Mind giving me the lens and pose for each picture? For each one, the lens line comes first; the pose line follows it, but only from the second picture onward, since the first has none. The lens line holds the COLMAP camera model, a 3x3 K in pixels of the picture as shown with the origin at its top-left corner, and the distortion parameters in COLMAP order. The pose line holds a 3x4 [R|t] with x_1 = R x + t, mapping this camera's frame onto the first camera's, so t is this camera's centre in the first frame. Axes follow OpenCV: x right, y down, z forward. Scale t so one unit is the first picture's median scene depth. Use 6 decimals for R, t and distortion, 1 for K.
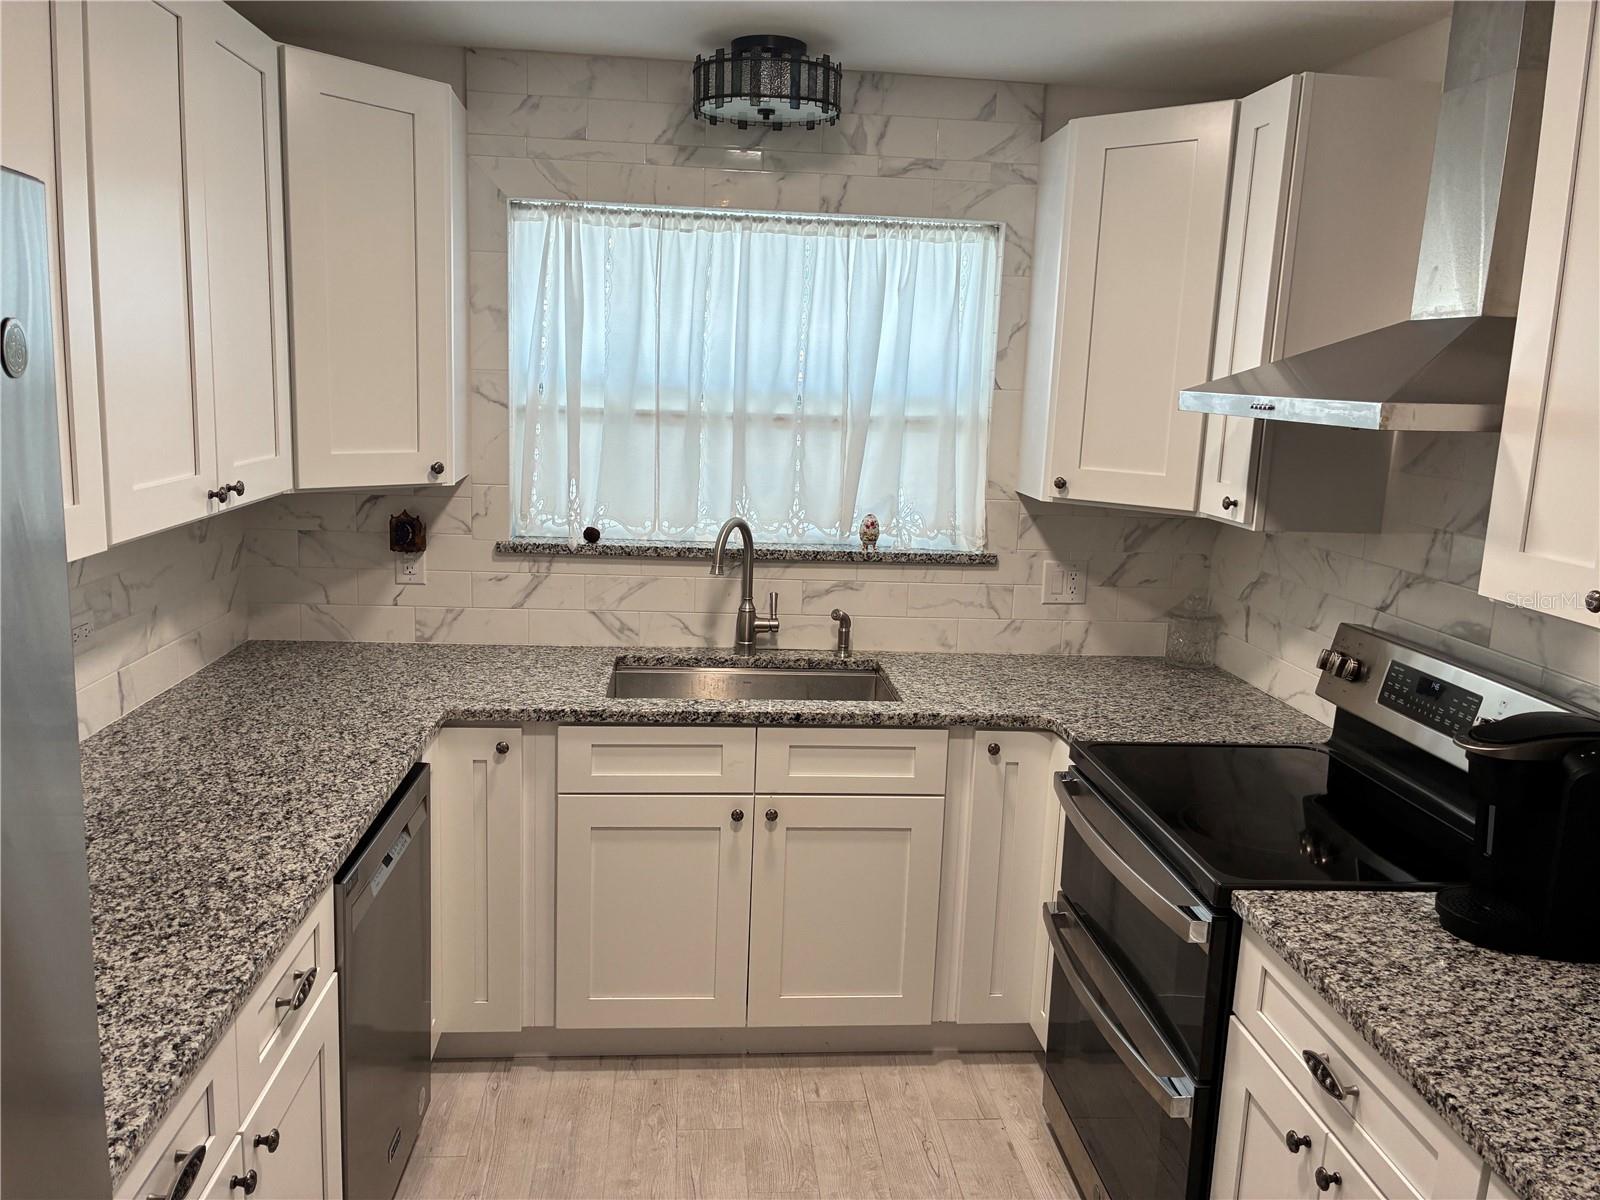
lens RADIAL K [[1204.7, 0, 794.8], [0, 1204.7, 594.7], [0, 0, 1]] dist [0.029821, -0.064250]
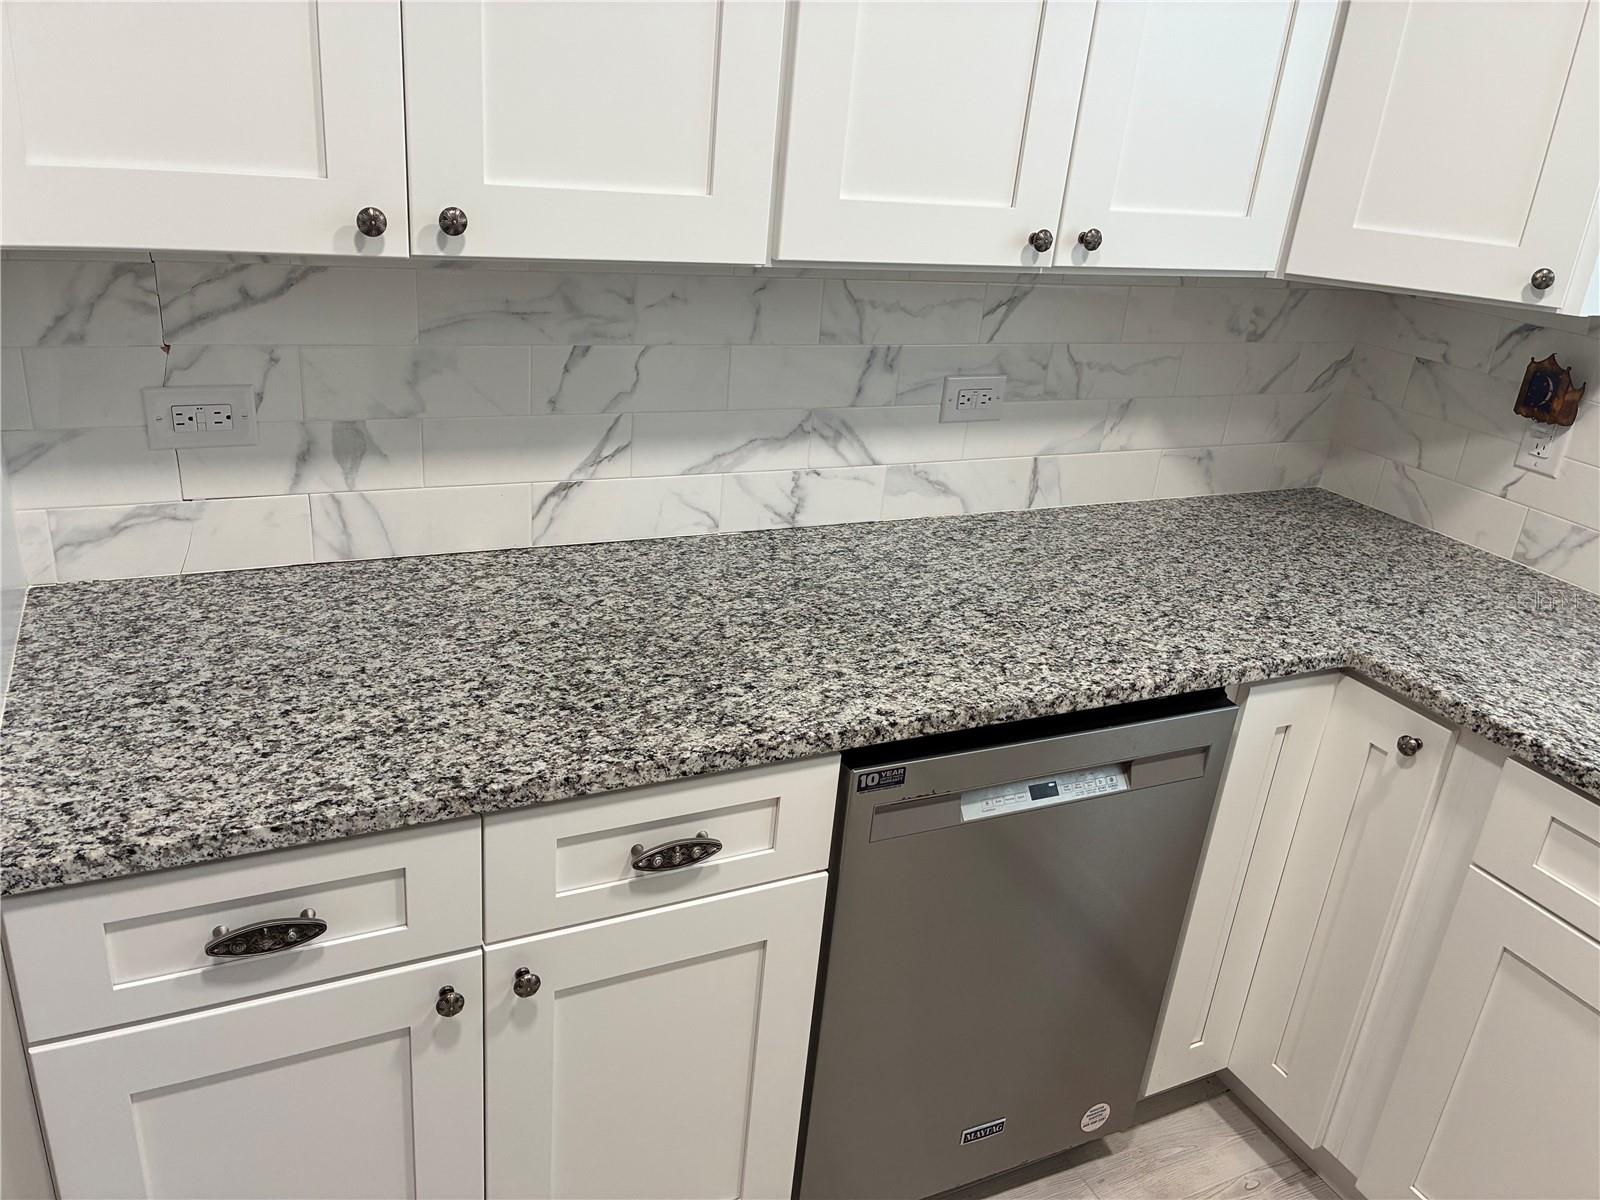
lens RADIAL K [[1204.7, 0, 799.6], [0, 1204.7, 606.9], [0, 0, 1]] dist [0.029821, -0.064250]
pose [[0.354750, 0.353699, -0.865476, 0.155187], [-0.235221, 0.929671, 0.283519, -0.039657], [0.904889, 0.103000, 0.412998, 0.475332]]
